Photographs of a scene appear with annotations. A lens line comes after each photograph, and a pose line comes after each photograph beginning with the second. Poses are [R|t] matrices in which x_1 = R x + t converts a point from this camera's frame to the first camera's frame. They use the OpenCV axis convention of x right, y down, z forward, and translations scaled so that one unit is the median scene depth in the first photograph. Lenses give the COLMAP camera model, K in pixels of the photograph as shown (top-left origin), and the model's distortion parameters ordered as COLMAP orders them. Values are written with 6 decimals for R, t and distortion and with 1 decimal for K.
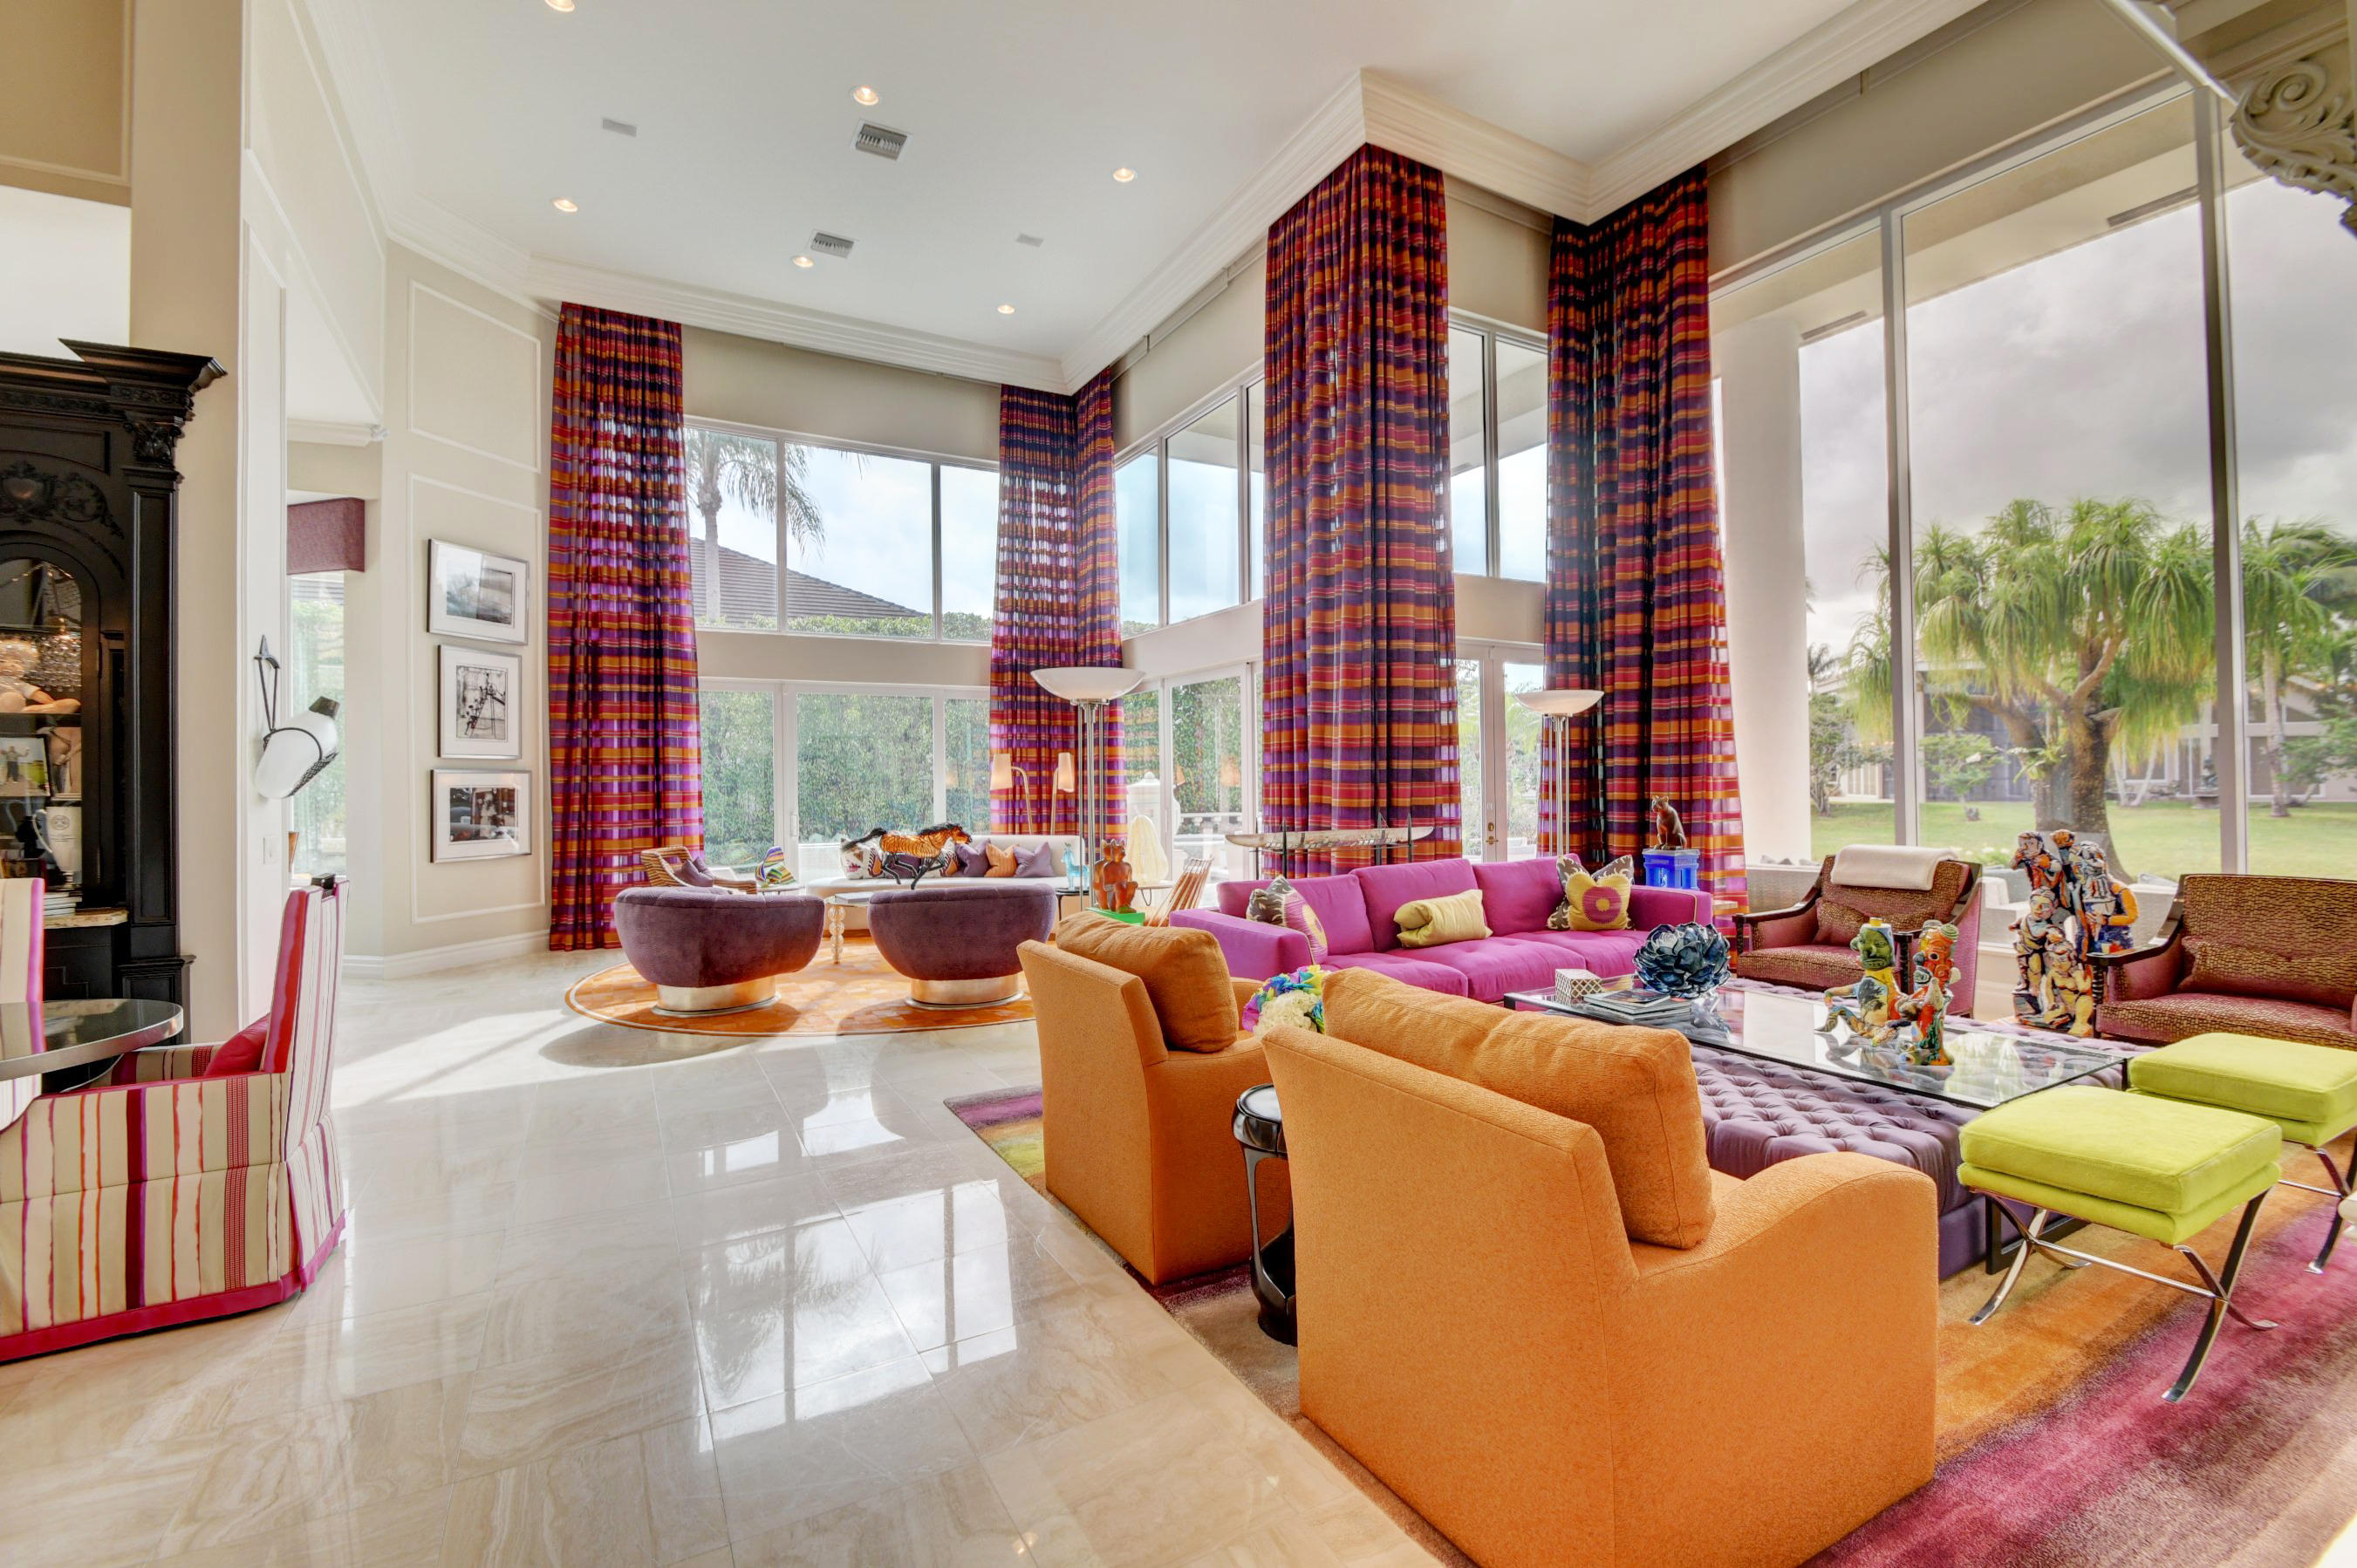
lens RADIAL K [[1045.6, 0, 1192.9], [0, 1045.6, 772.9], [0, 0, 1]] dist [0.023182, -0.016472]
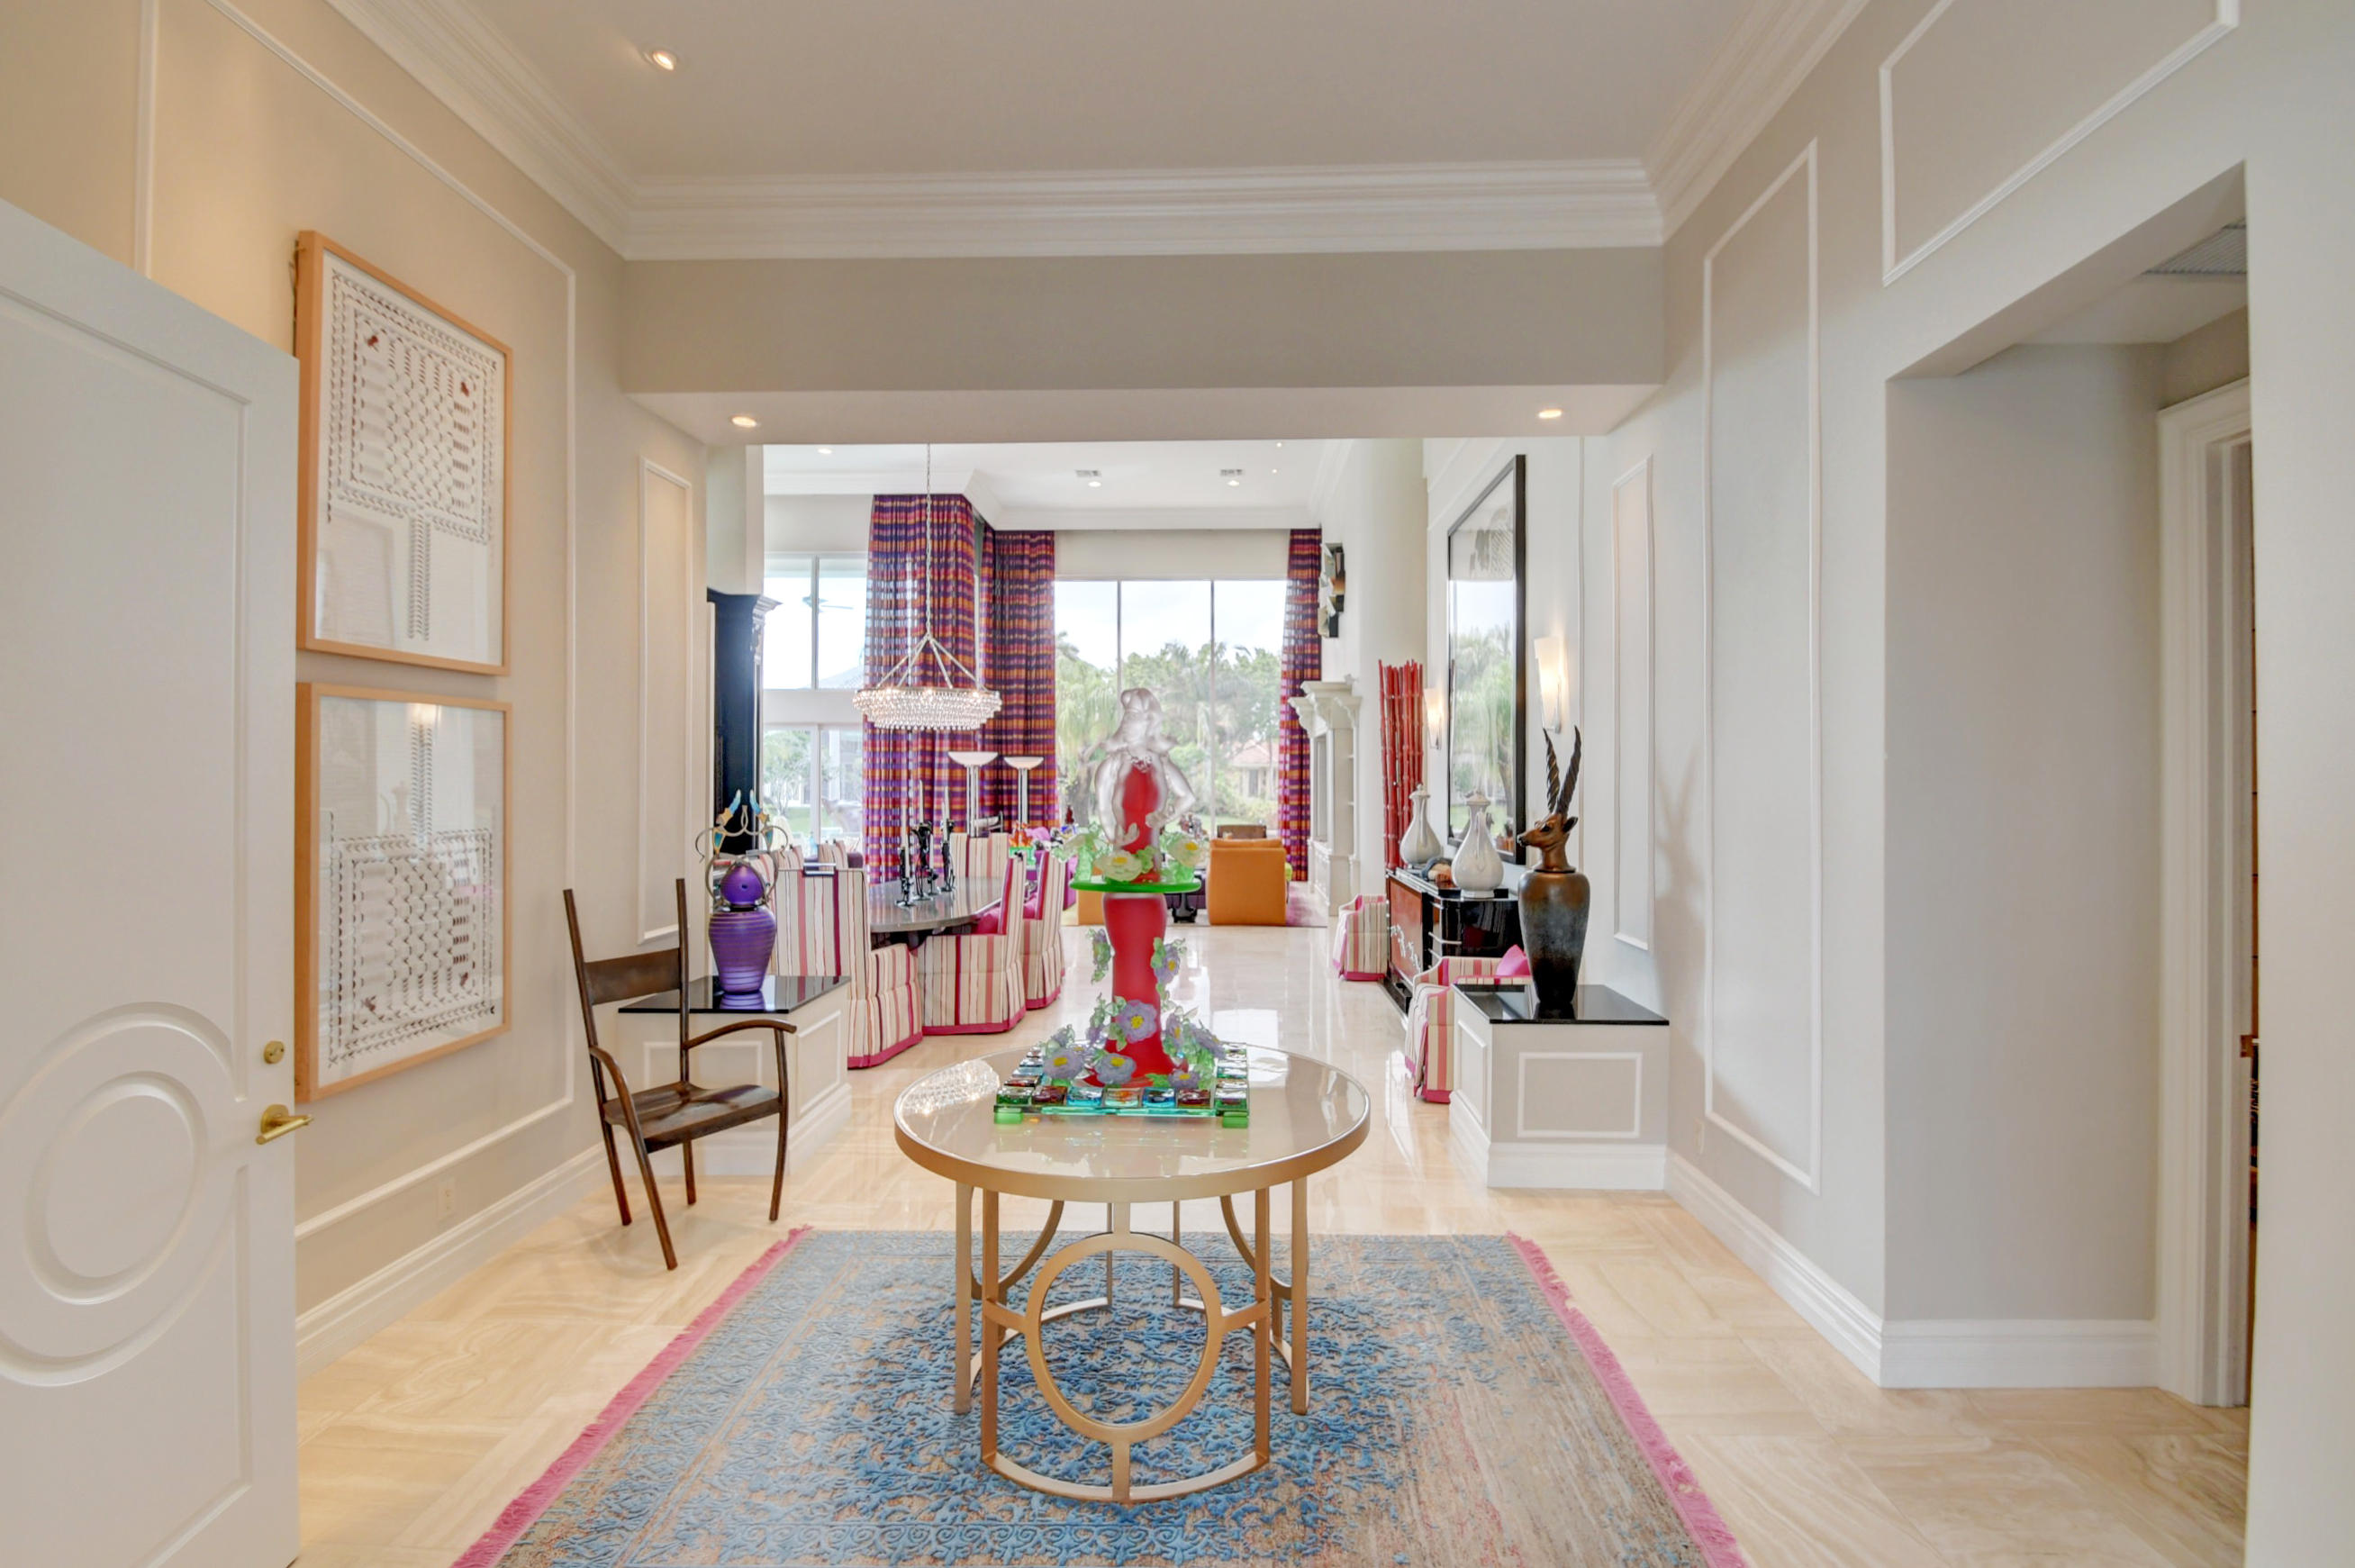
lens RADIAL K [[1077.4, 0, 1196.0], [0, 1077.4, 777.2], [0, 0, 1]] dist [0.000730, -0.018418]
pose [[0.526413, 0.015750, 0.850083, -1.340051], [-0.015198, 0.999843, -0.009113, -0.016831], [-0.850093, -0.008122, 0.526570, -0.513470]]
